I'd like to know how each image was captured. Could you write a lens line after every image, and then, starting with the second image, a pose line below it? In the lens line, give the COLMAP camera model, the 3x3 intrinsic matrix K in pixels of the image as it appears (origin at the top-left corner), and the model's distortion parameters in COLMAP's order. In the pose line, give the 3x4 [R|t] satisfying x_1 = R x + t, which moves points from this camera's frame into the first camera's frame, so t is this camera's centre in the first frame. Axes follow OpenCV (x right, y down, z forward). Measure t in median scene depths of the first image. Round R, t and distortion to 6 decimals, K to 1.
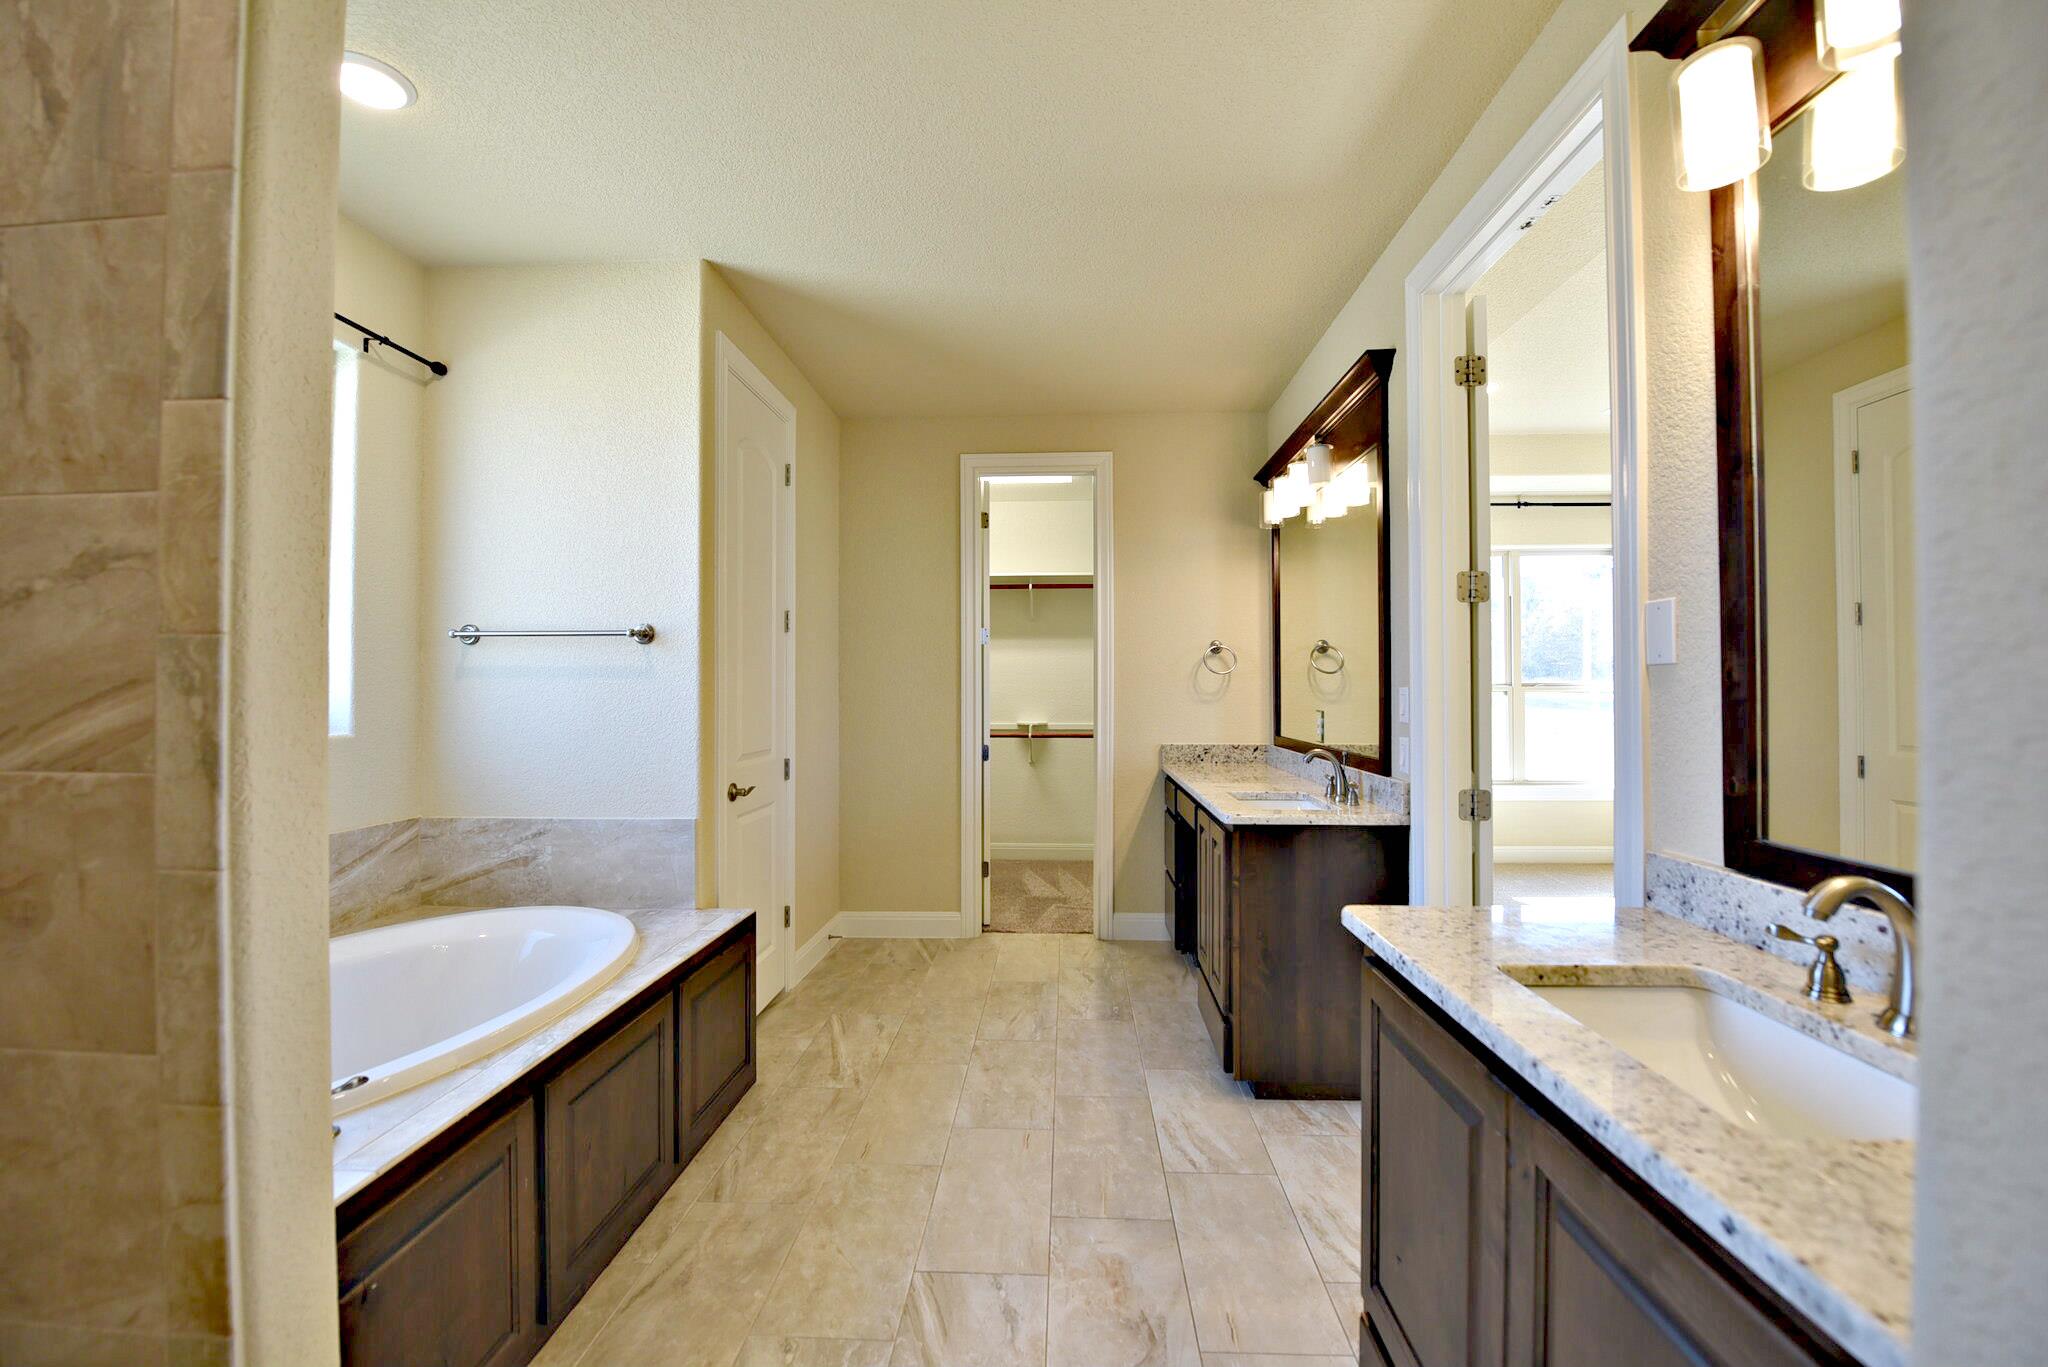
lens RADIAL K [[823.9, 0, 1022.9], [0, 823.9, 682.9], [0, 0, 1]] dist [-0.017326, -0.000219]
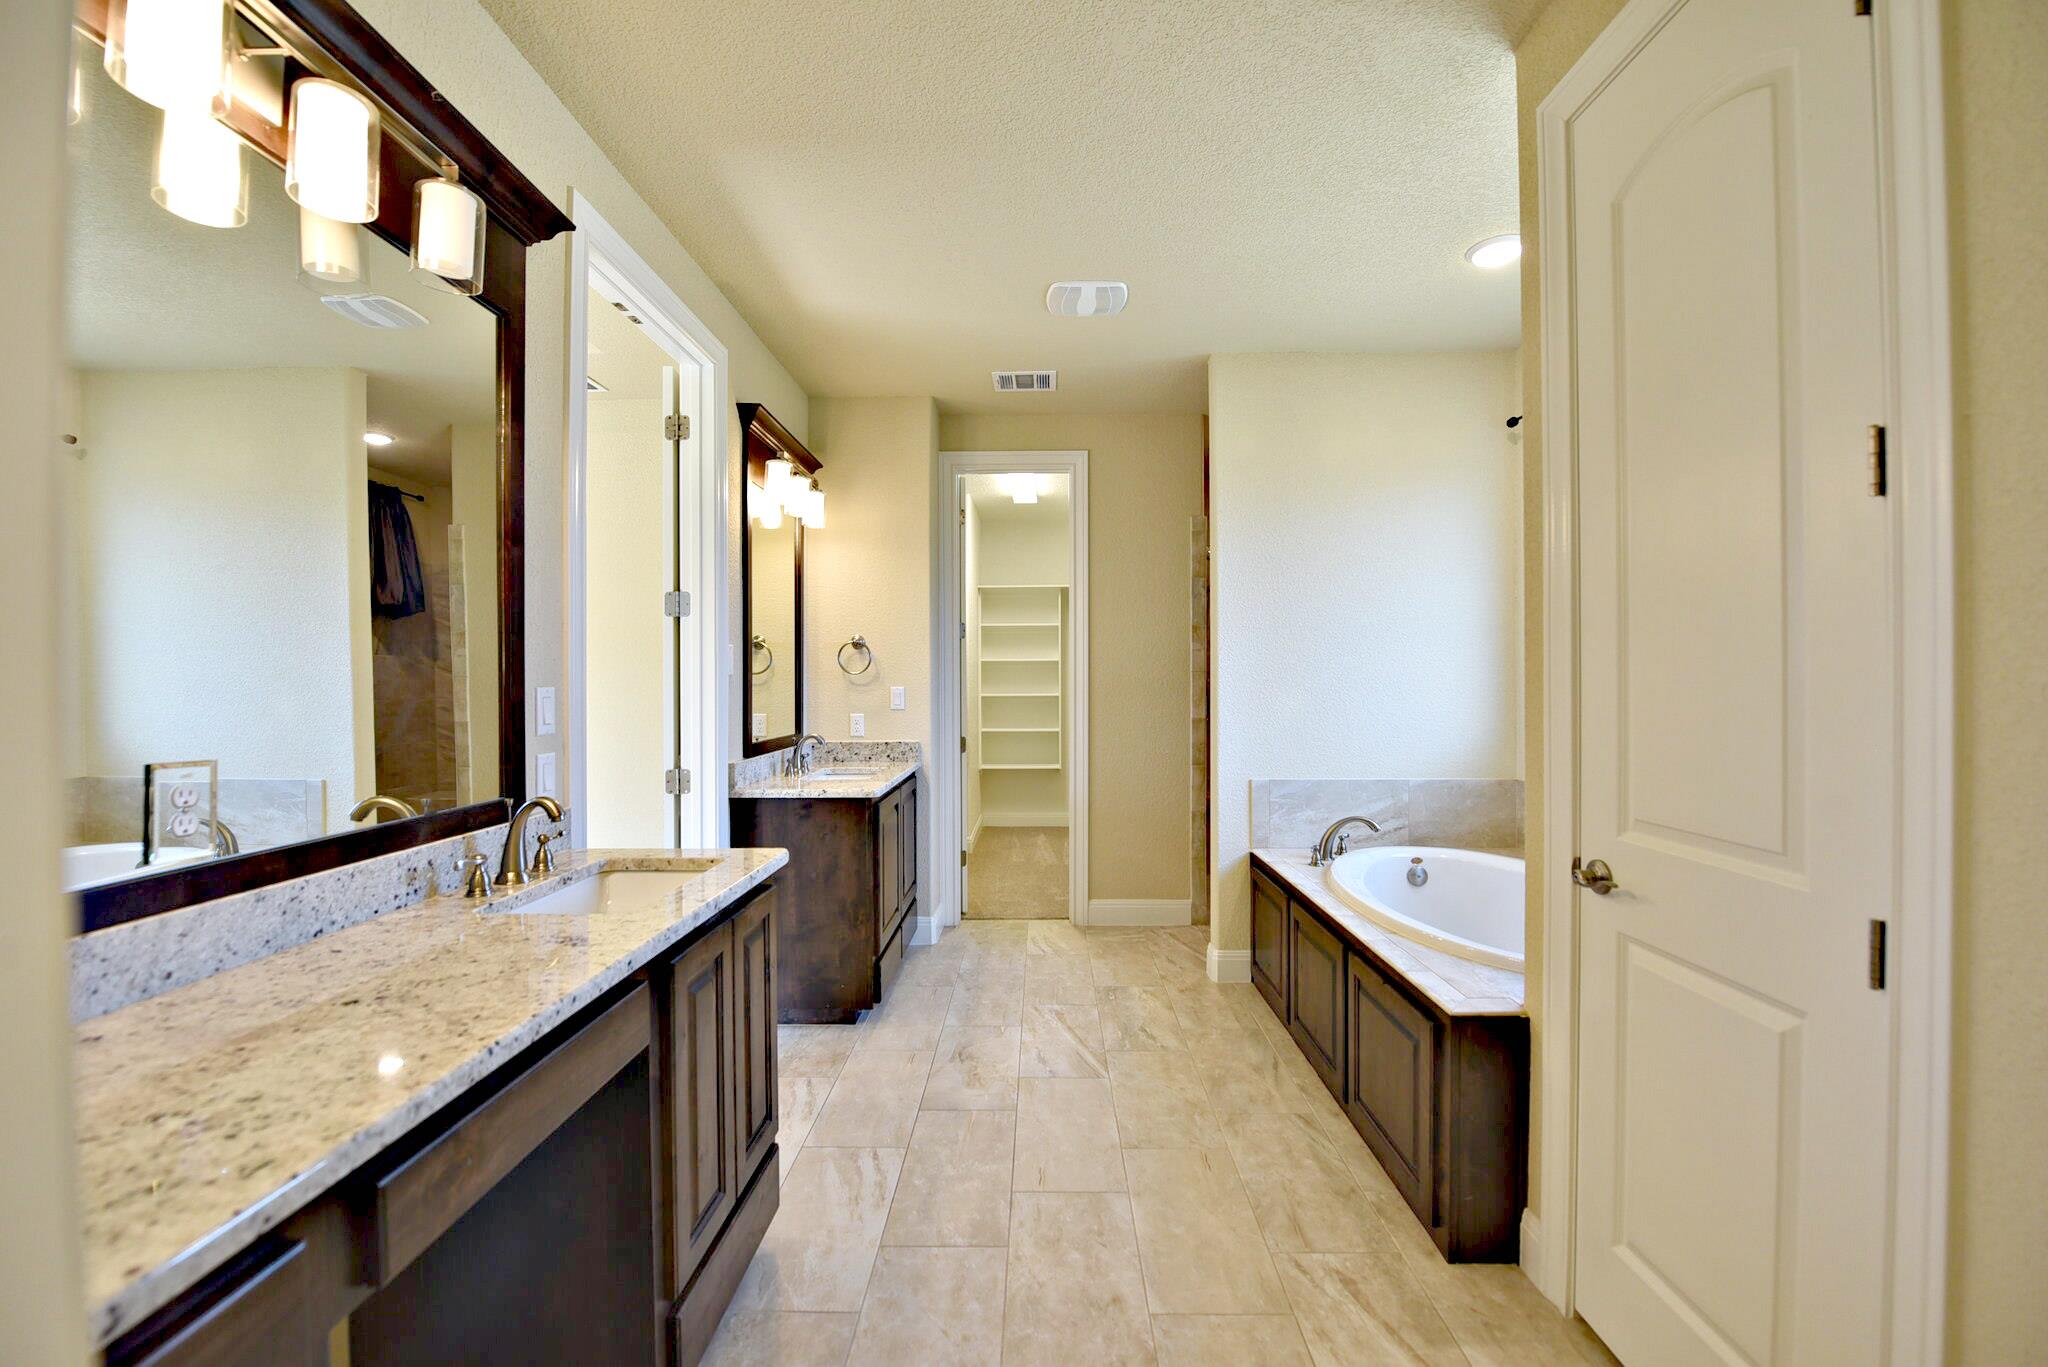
lens RADIAL K [[823.9, 0, 1024.8], [0, 823.9, 682.4], [0, 0, 1]] dist [-0.017326, -0.000219]
pose [[-0.999448, 0.004132, -0.032967, 0.057157], [0.004331, 0.999973, -0.005984, 0.009571], [0.032942, -0.006123, -0.999439, 2.124690]]
